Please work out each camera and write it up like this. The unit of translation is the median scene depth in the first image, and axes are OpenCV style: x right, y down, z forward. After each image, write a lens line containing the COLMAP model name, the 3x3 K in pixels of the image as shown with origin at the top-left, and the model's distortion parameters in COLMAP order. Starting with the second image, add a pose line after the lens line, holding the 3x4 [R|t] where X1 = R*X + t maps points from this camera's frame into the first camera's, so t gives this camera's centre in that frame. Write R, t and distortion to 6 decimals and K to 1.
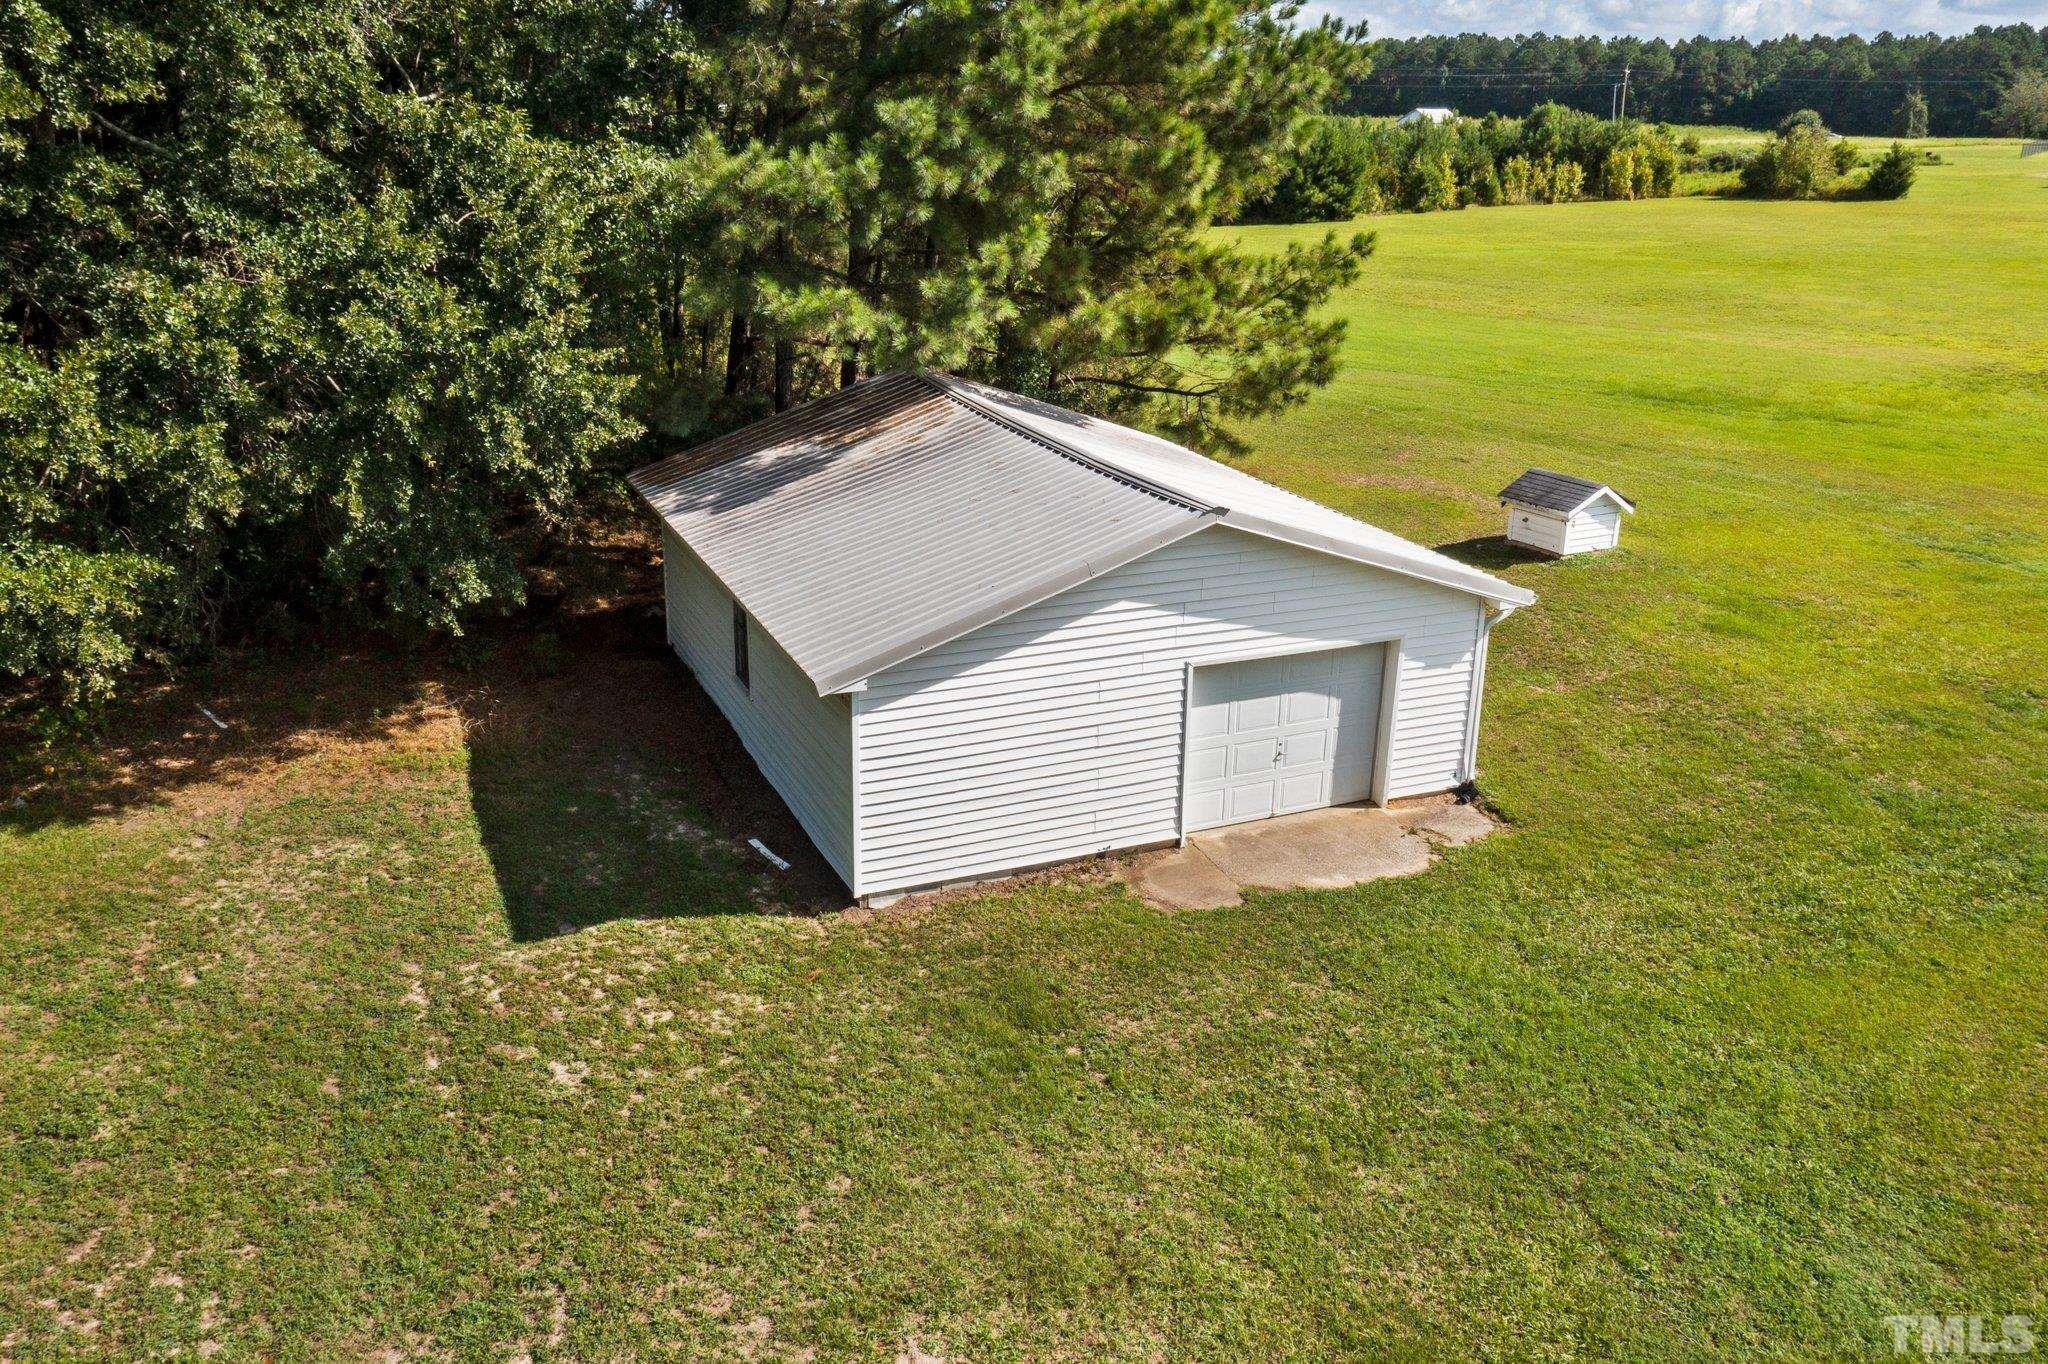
lens RADIAL K [[1659.7, 0, 1024.0], [0, 1659.7, 682.0], [0, 0, 1]] dist [-0.011068, -0.005729]
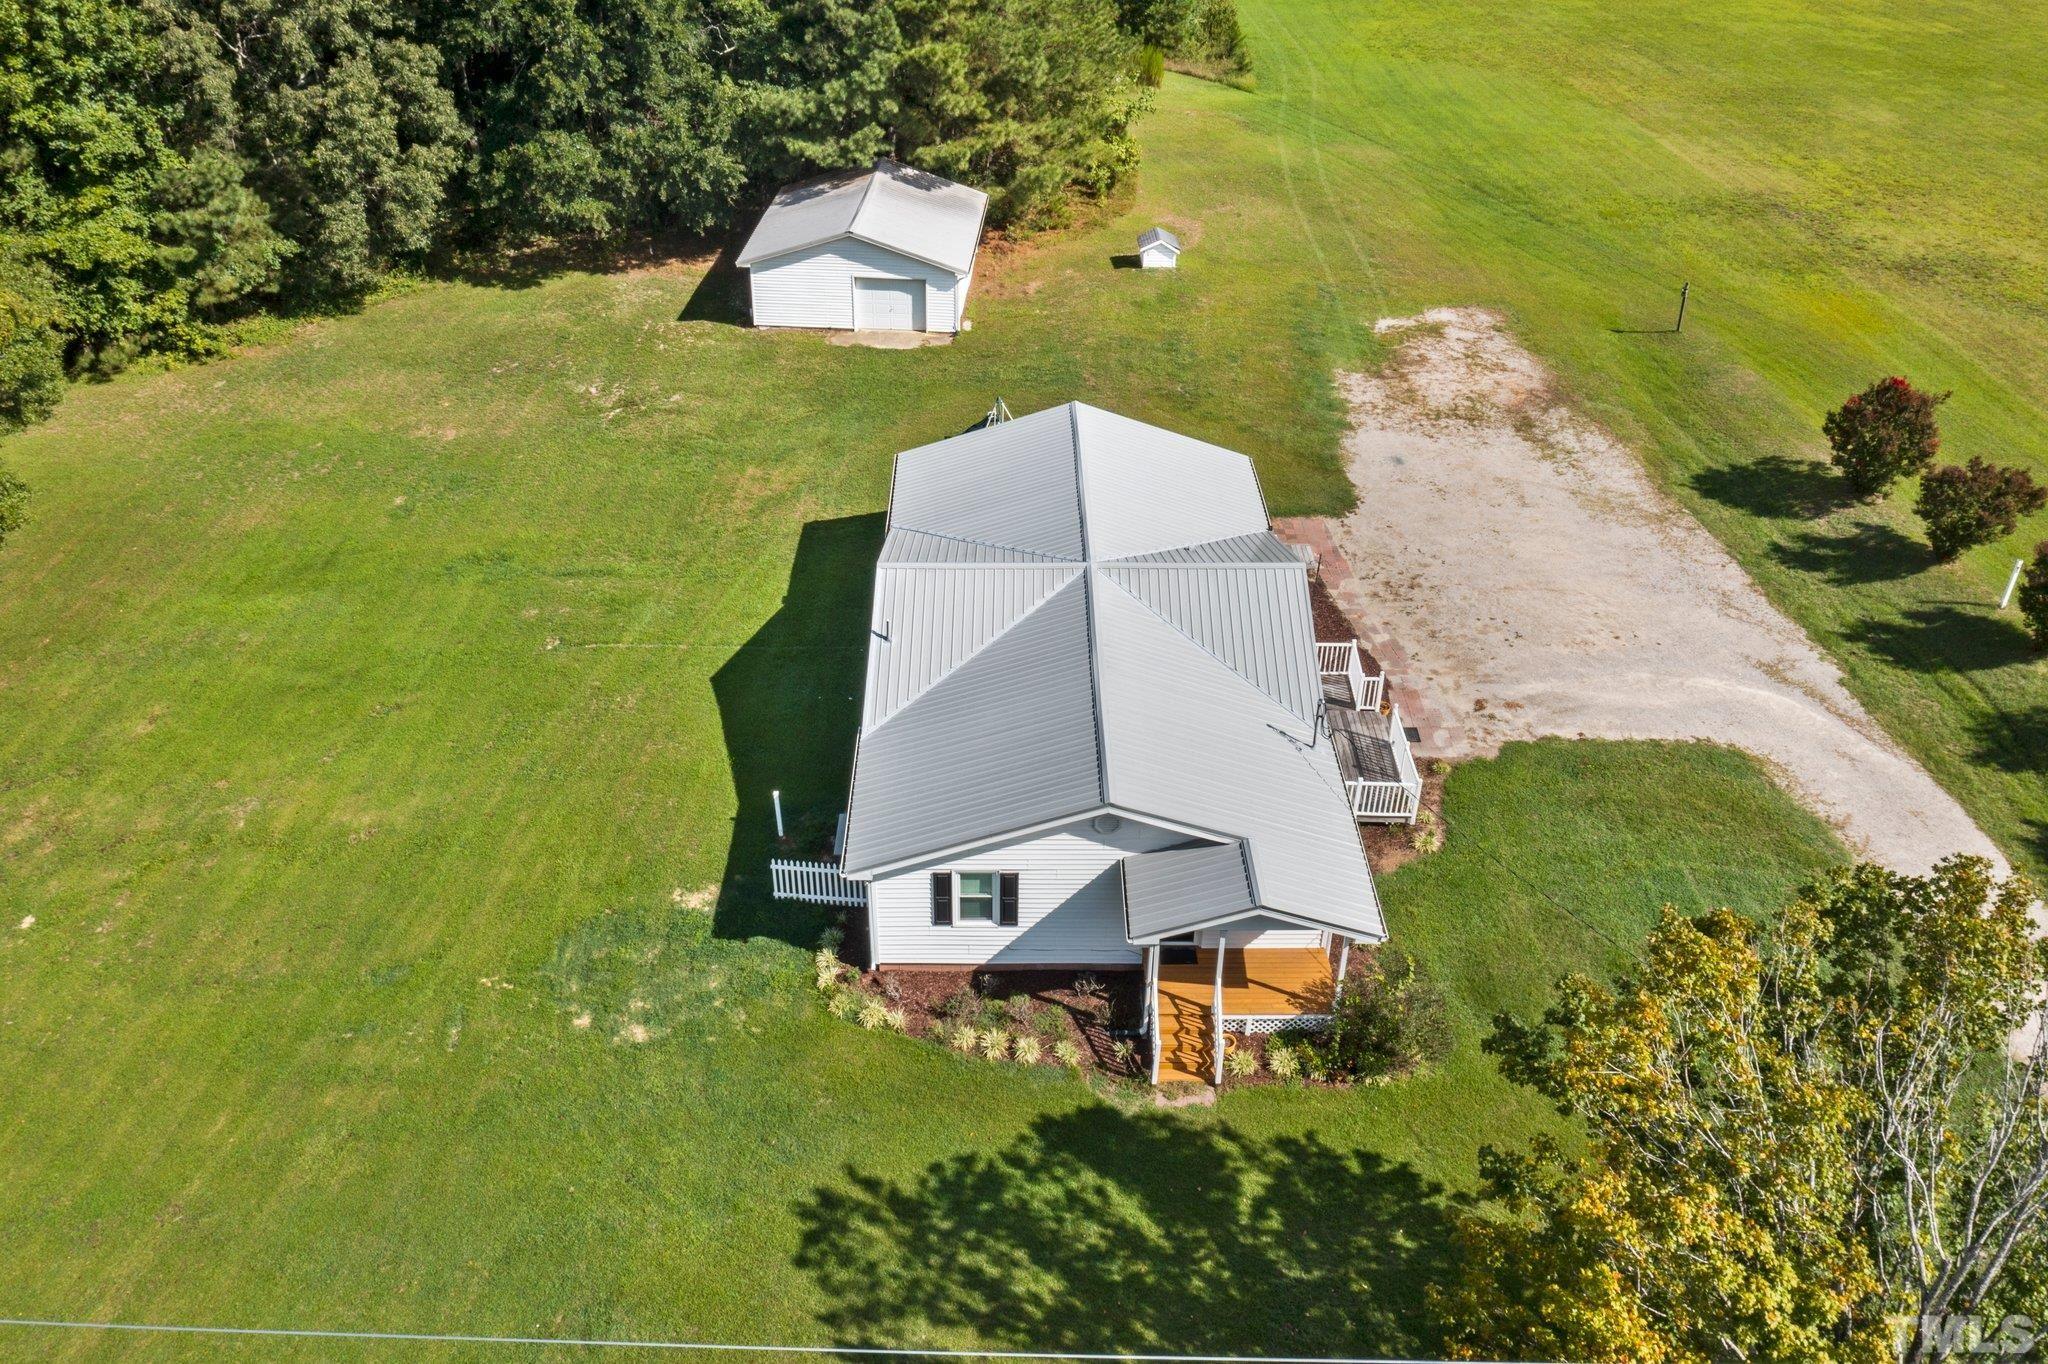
lens RADIAL K [[1609.1, 0, 1023.4], [0, 1609.1, 675.5], [0, 0, 1]] dist [-0.001552, -0.000030]
pose [[0.887093, 0.251702, -0.386926, 1.781624], [-0.154573, 0.951834, 0.264801, -0.149118], [0.434940, -0.175095, 0.883271, -1.807357]]
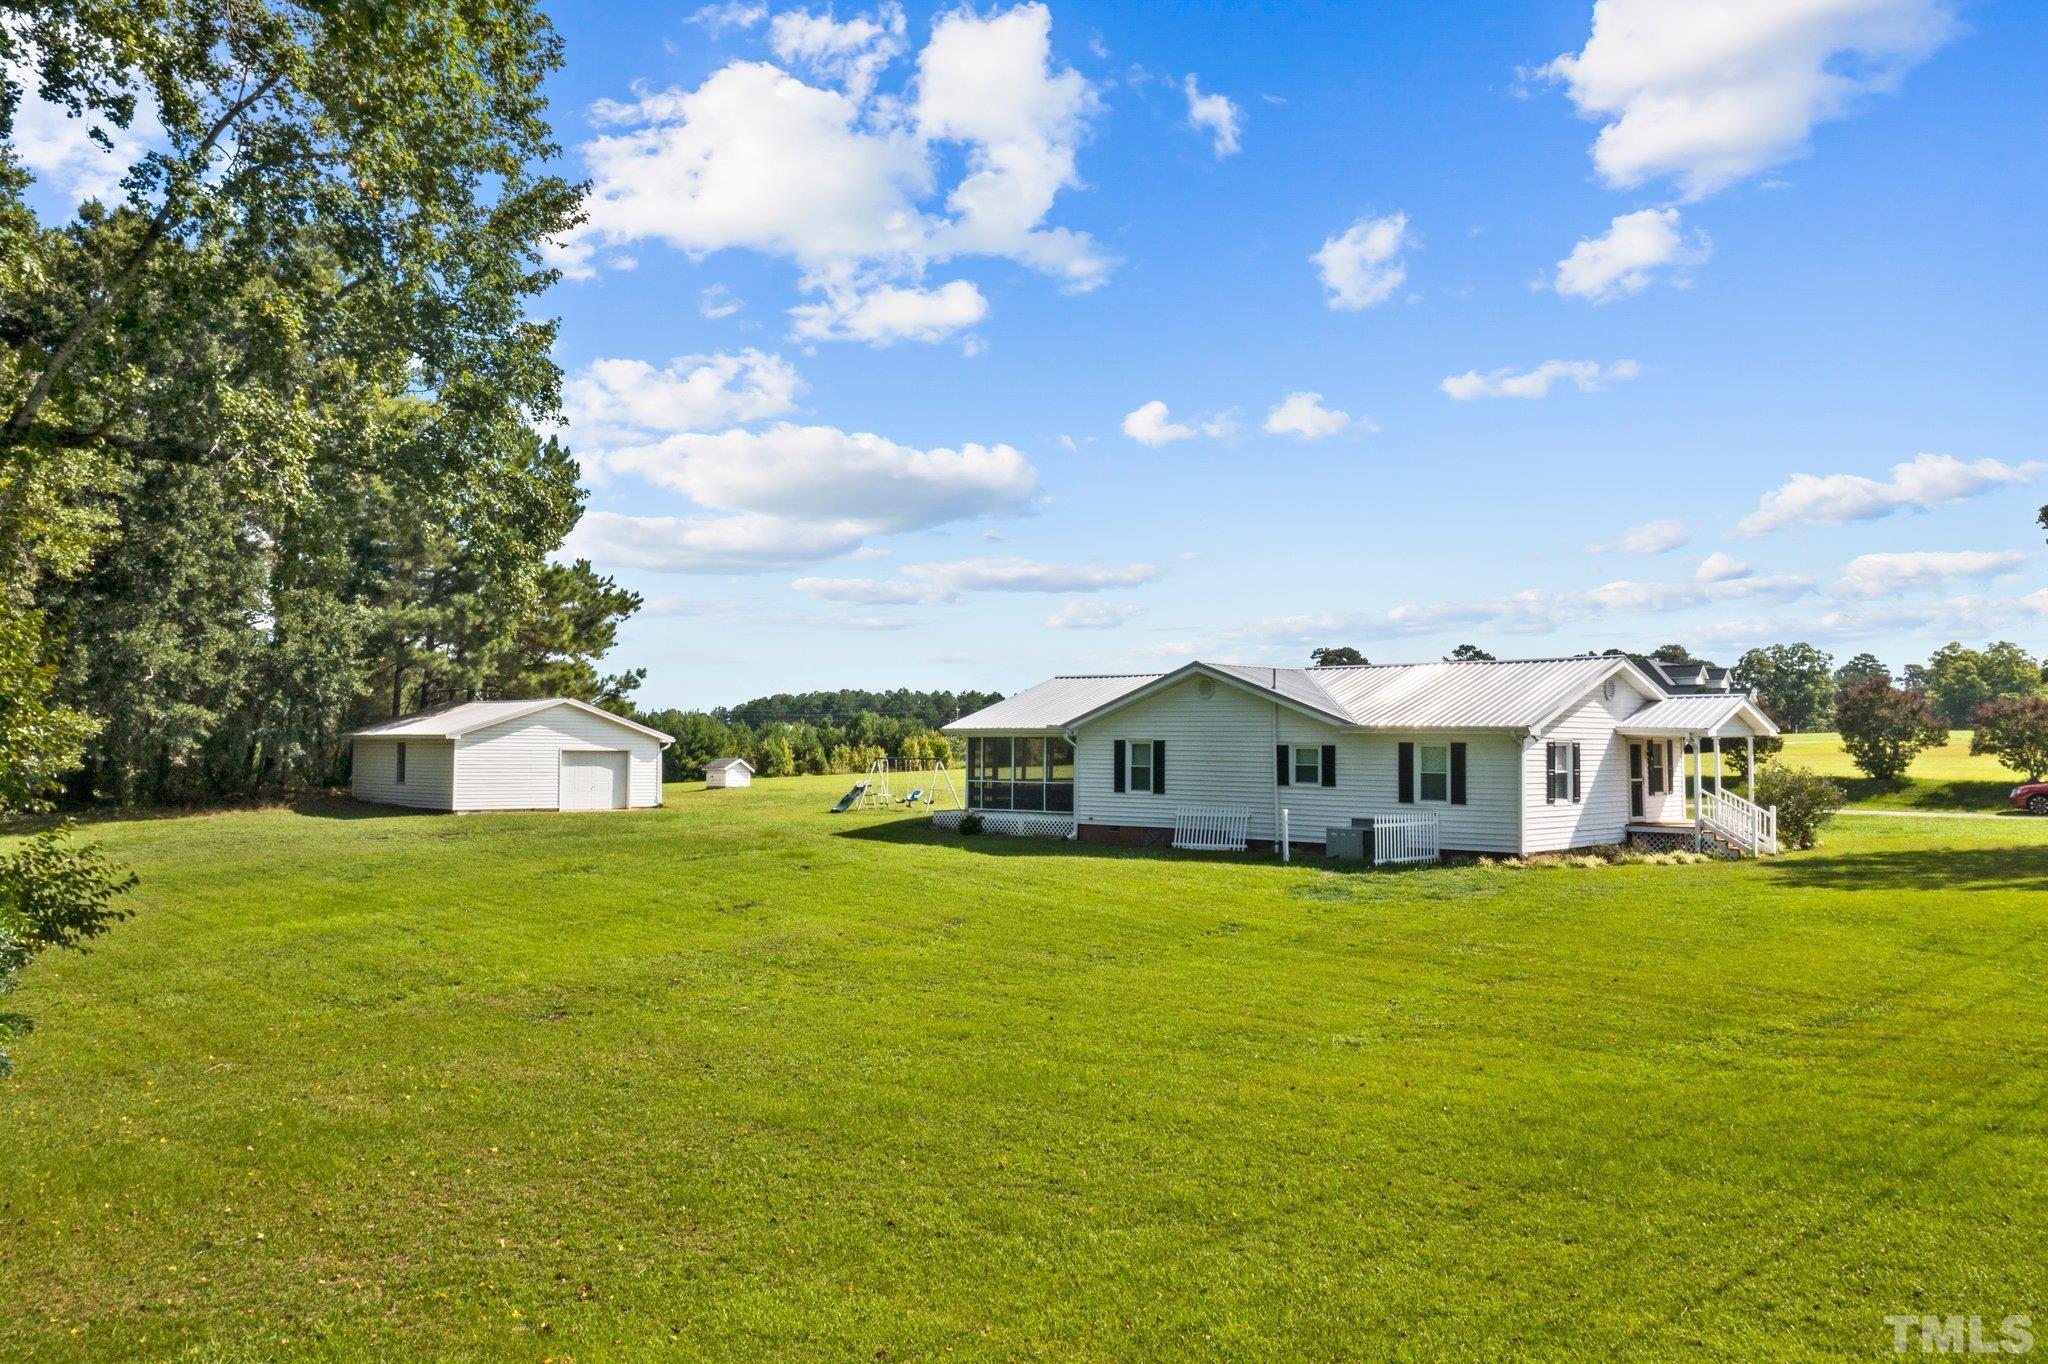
lens RADIAL K [[1609.1, 0, 1023.4], [0, 1609.1, 675.5], [0, 0, 1]] dist [-0.001552, -0.000030]
pose [[0.942327, 0.000692, 0.334692, -0.093015], [0.126668, 0.924877, -0.358549, 1.016016], [-0.309797, 0.380265, 0.871449, -1.915754]]
